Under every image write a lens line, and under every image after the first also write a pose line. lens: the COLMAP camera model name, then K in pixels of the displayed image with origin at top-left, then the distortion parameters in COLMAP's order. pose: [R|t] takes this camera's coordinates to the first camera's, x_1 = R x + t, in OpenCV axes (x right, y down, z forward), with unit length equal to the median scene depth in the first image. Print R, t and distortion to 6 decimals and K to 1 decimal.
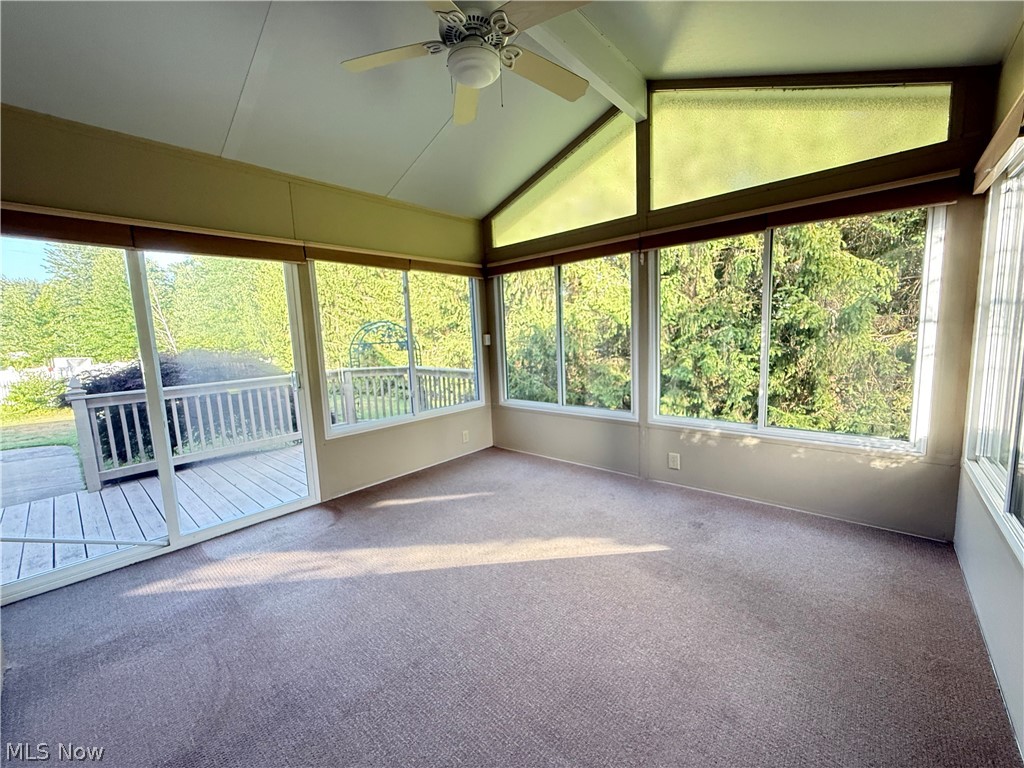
lens RADIAL K [[408.1, 0, 513.4], [0, 408.1, 383.2], [0, 0, 1]] dist [-0.000925, -0.000316]
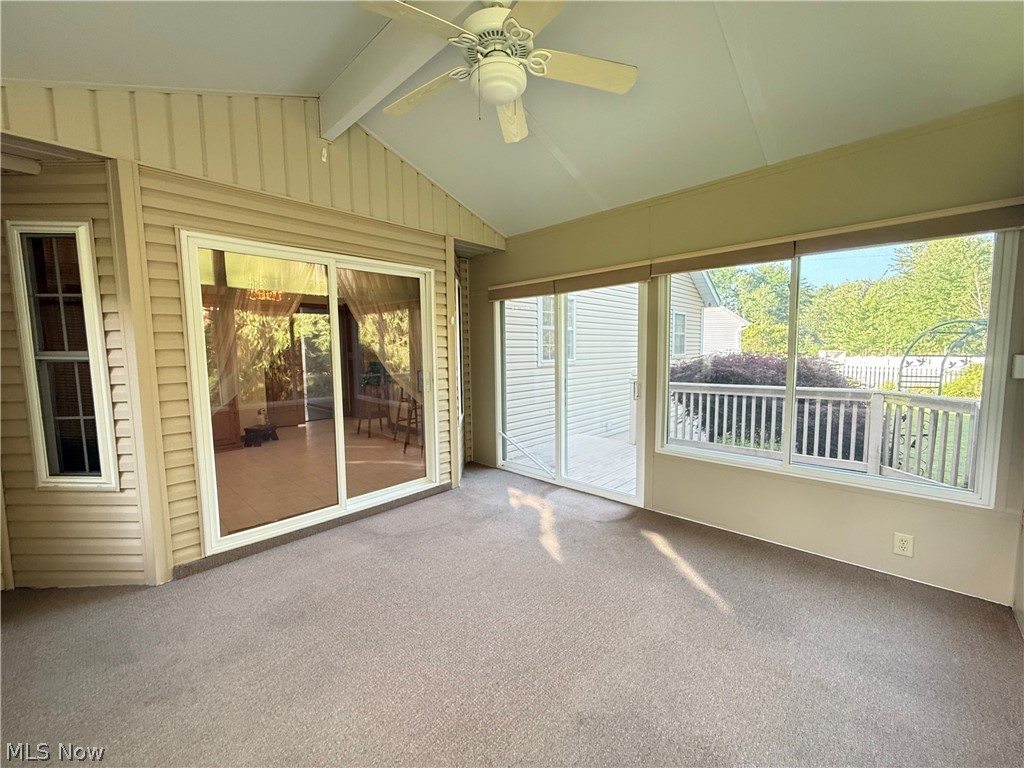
lens RADIAL K [[408.1, 0, 512.0], [0, 408.1, 386.9], [0, 0, 1]] dist [-0.000925, -0.000316]
pose [[-0.036689, 0.133173, -0.990413, 0.596635], [-0.102892, 0.985310, 0.136299, -0.136646], [0.994016, 0.106906, -0.022448, 0.725010]]
